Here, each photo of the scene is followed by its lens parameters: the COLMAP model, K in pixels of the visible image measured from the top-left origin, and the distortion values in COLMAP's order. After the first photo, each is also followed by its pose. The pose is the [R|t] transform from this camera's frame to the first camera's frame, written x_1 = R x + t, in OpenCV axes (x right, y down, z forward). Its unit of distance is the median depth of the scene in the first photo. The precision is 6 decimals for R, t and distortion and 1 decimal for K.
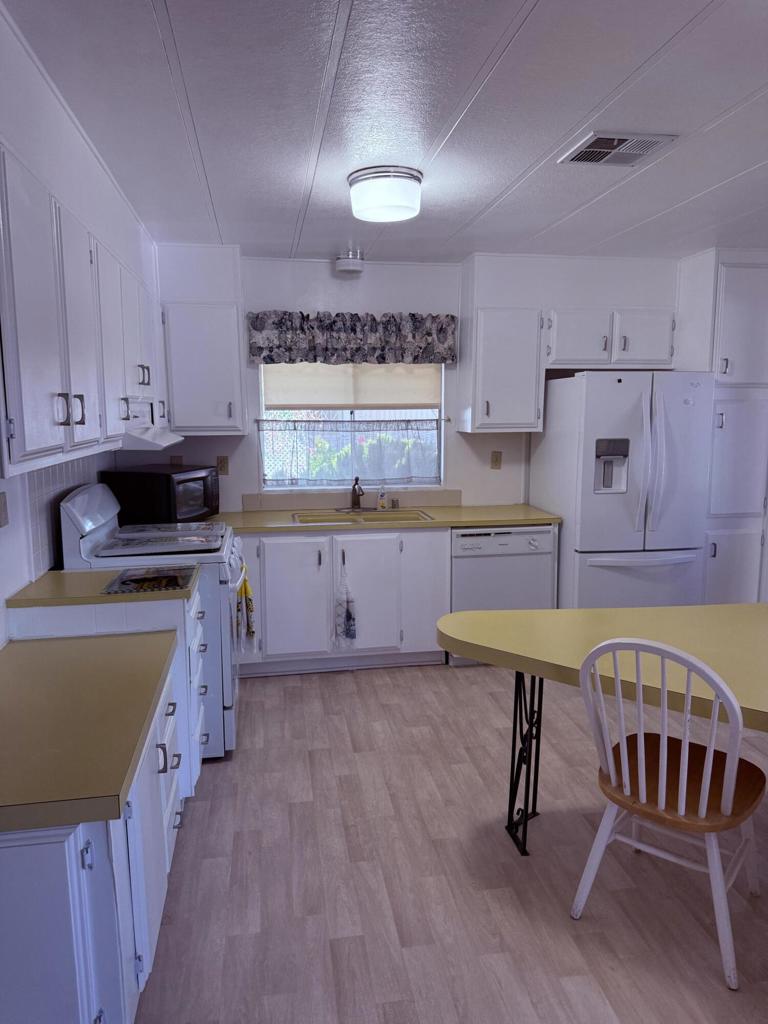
lens RADIAL K [[727.6, 0, 382.3], [0, 727.6, 512.1], [0, 0, 1]] dist [0.057621, -0.078474]
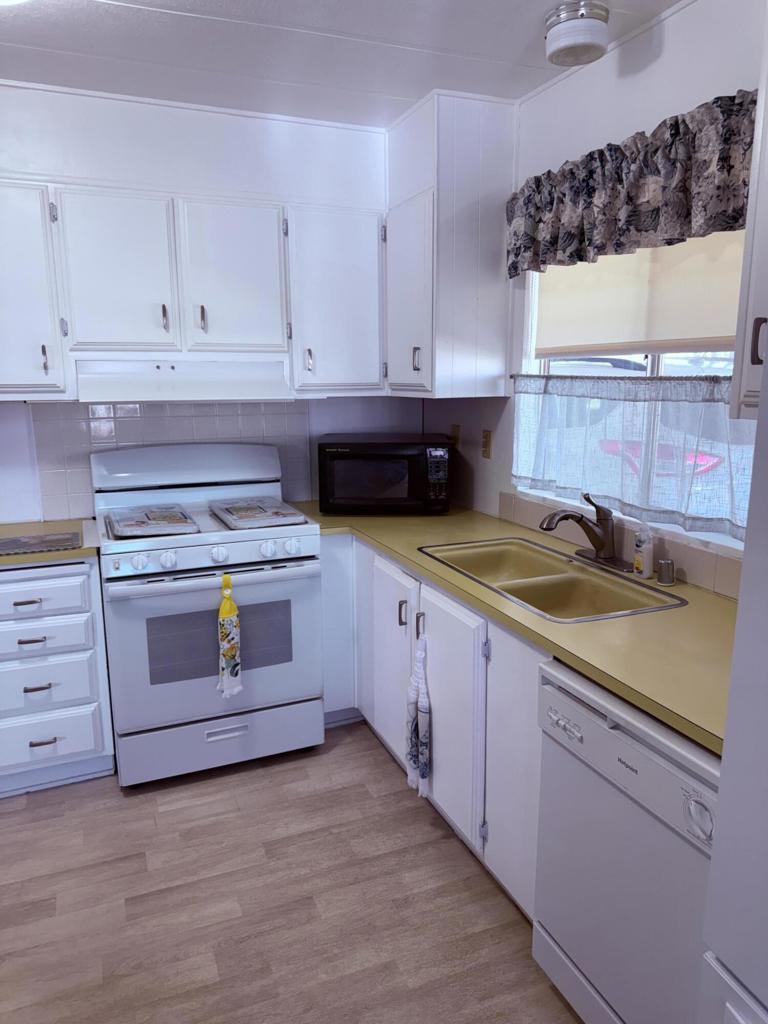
lens RADIAL K [[727.6, 0, 394.5], [0, 727.6, 521.6], [0, 0, 1]] dist [0.057621, -0.078474]
pose [[0.234117, 0.196892, -0.952062, 0.501797], [-0.144293, 0.975469, 0.166250, -0.115029], [0.961441, 0.098454, 0.256785, 0.929772]]
